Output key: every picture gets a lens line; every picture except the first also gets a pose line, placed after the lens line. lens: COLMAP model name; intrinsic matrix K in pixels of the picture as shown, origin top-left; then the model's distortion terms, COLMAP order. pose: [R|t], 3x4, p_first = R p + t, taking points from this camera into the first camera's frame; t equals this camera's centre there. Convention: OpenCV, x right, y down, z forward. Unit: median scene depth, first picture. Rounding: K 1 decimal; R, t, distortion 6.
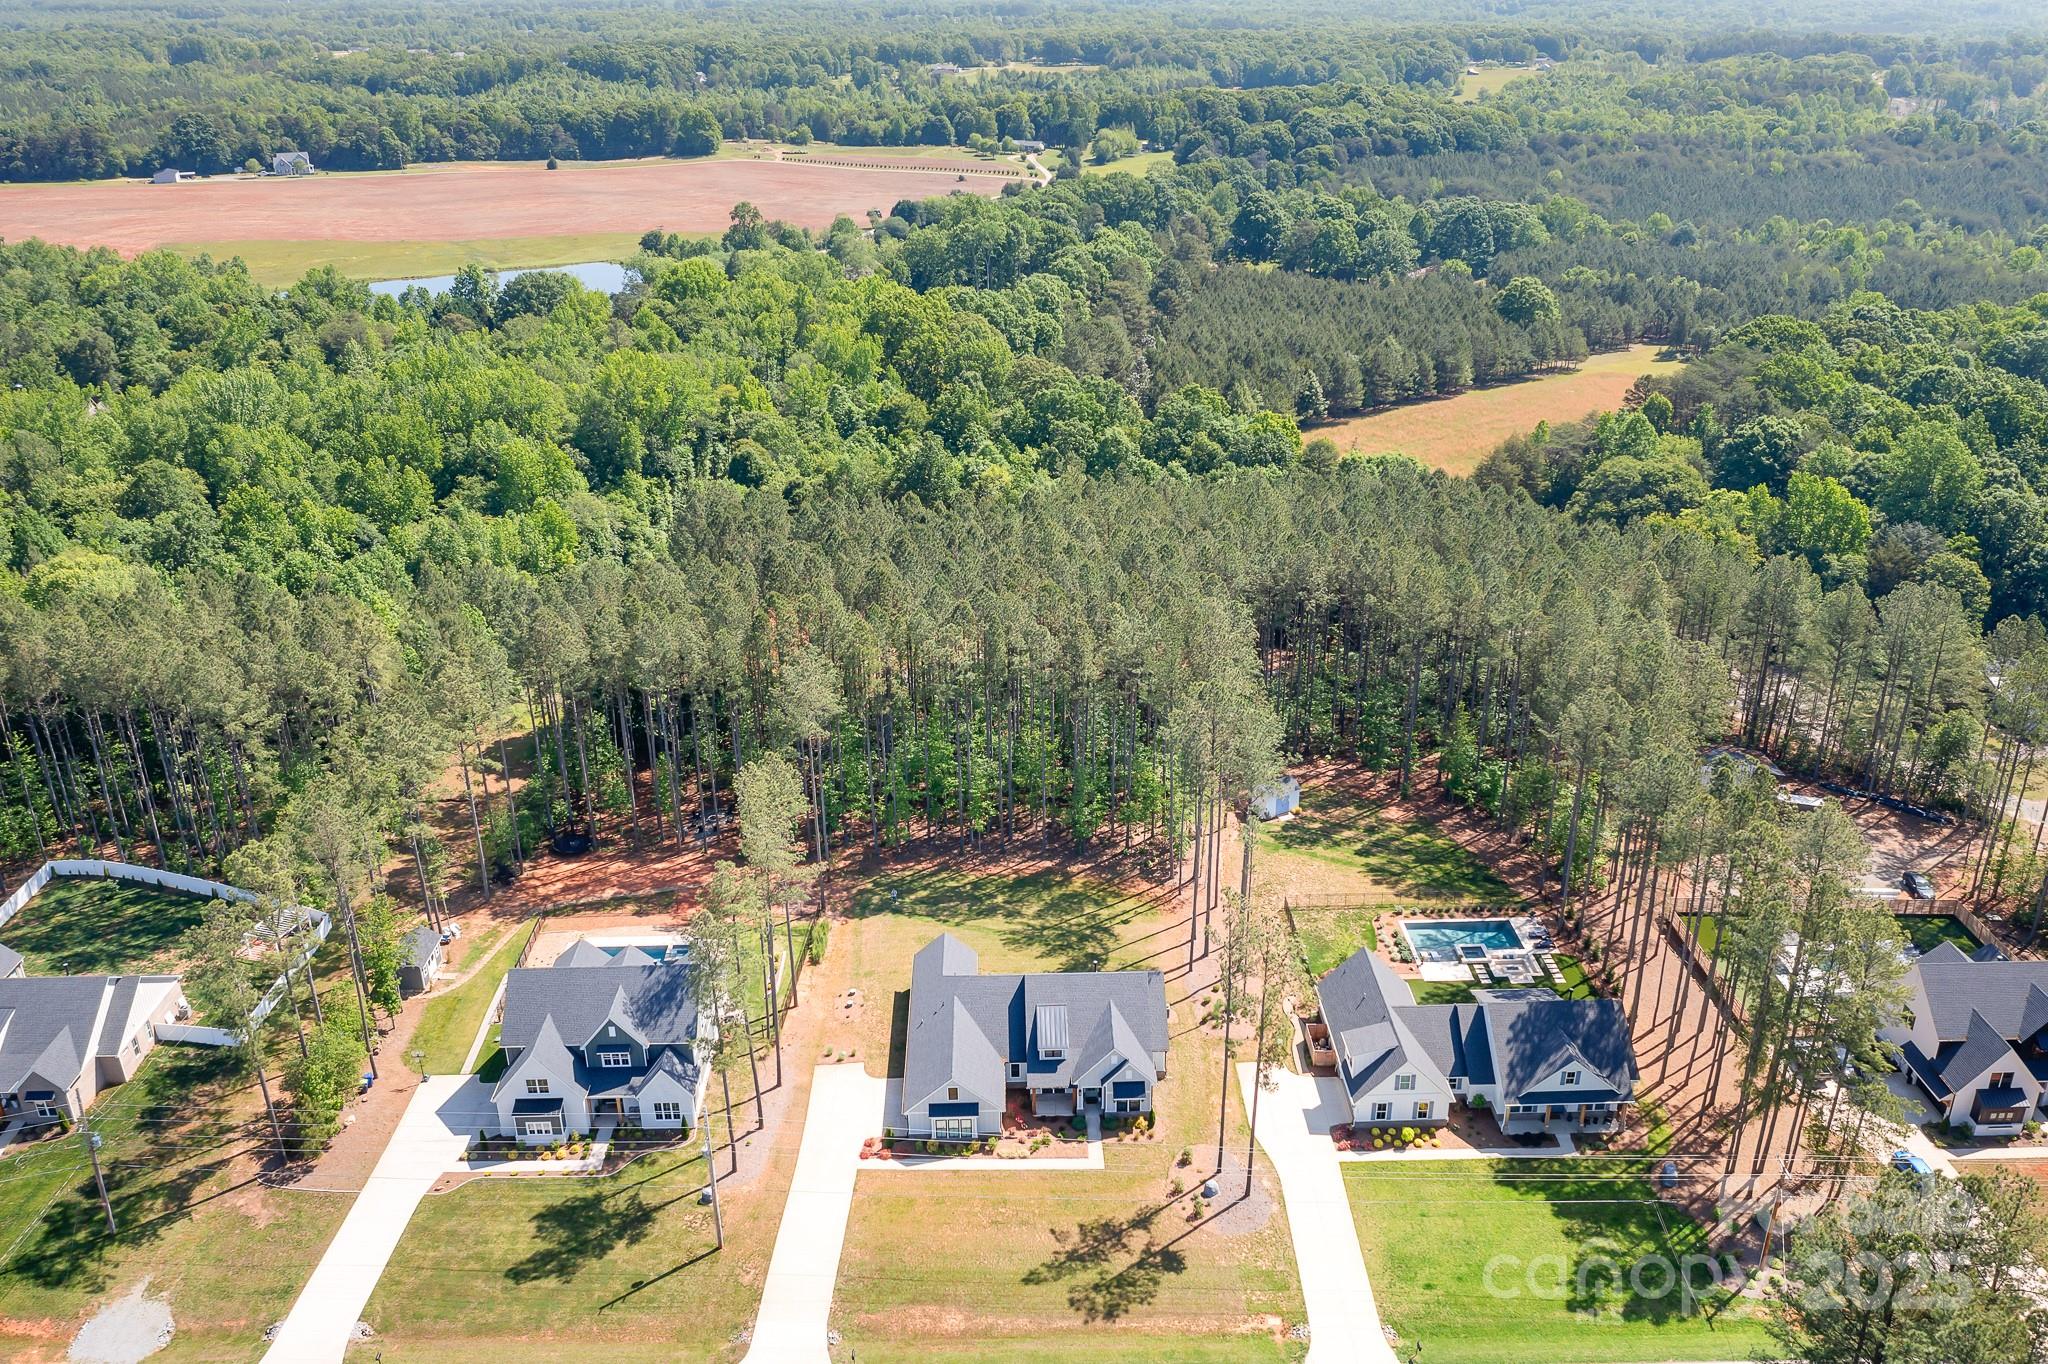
lens RADIAL K [[1627.2, 0, 1018.3], [0, 1627.2, 697.7], [0, 0, 1]] dist [0.007865, -0.038628]
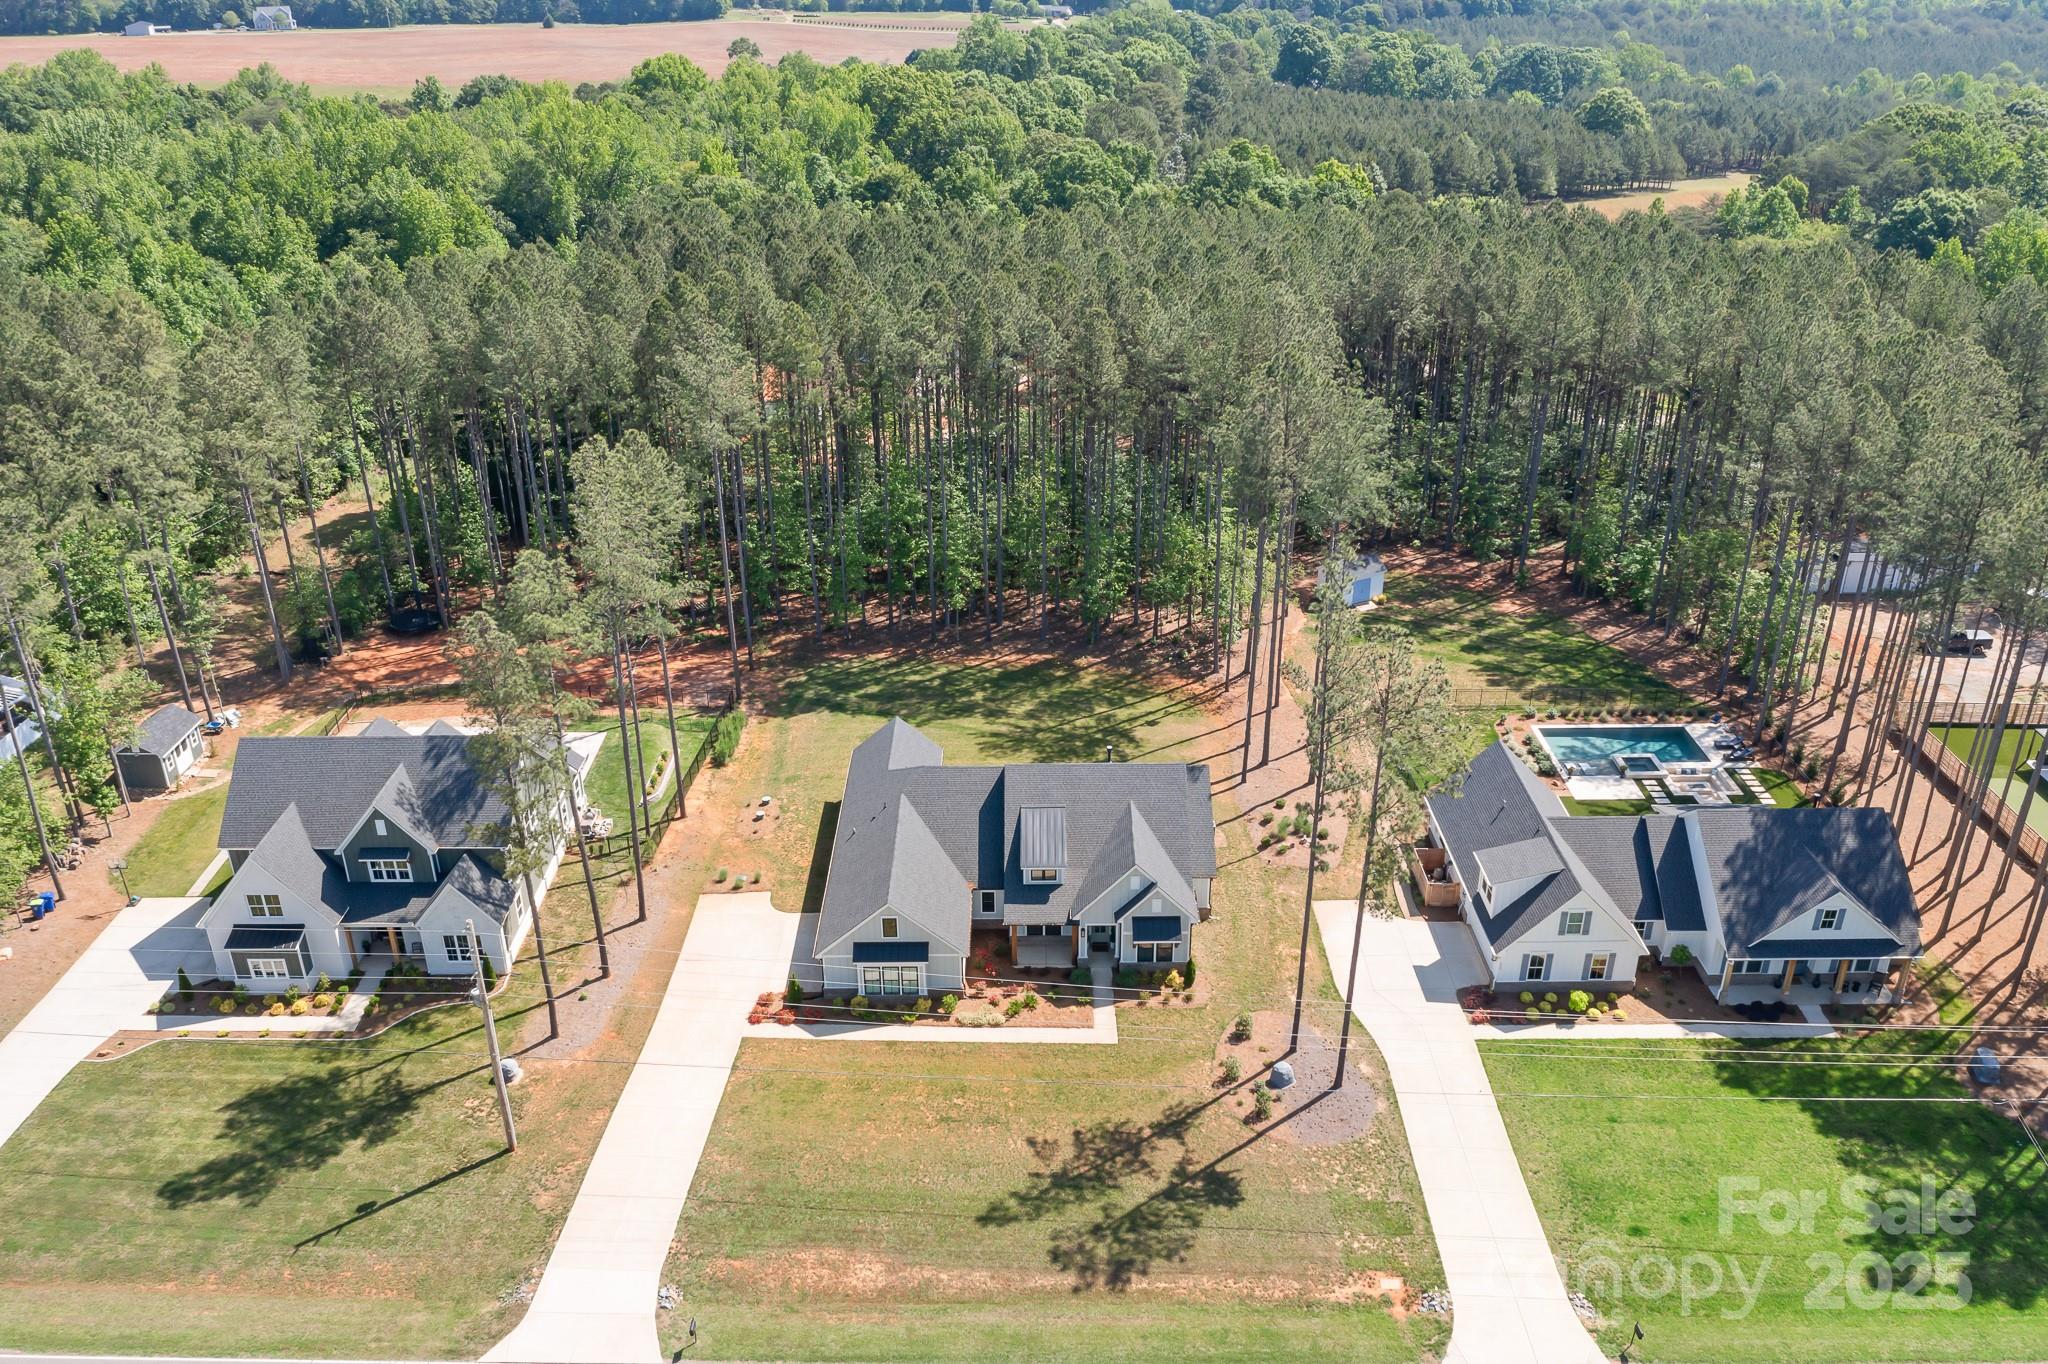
lens RADIAL K [[1627.2, 0, 1029.8], [0, 1627.2, 670.6], [0, 0, 1]] dist [0.007865, -0.038628]
pose [[0.999845, 0.016911, -0.004842, 0.014366], [-0.016787, 0.999554, 0.024689, 0.097291], [0.005257, -0.024604, 0.999683, 0.273672]]
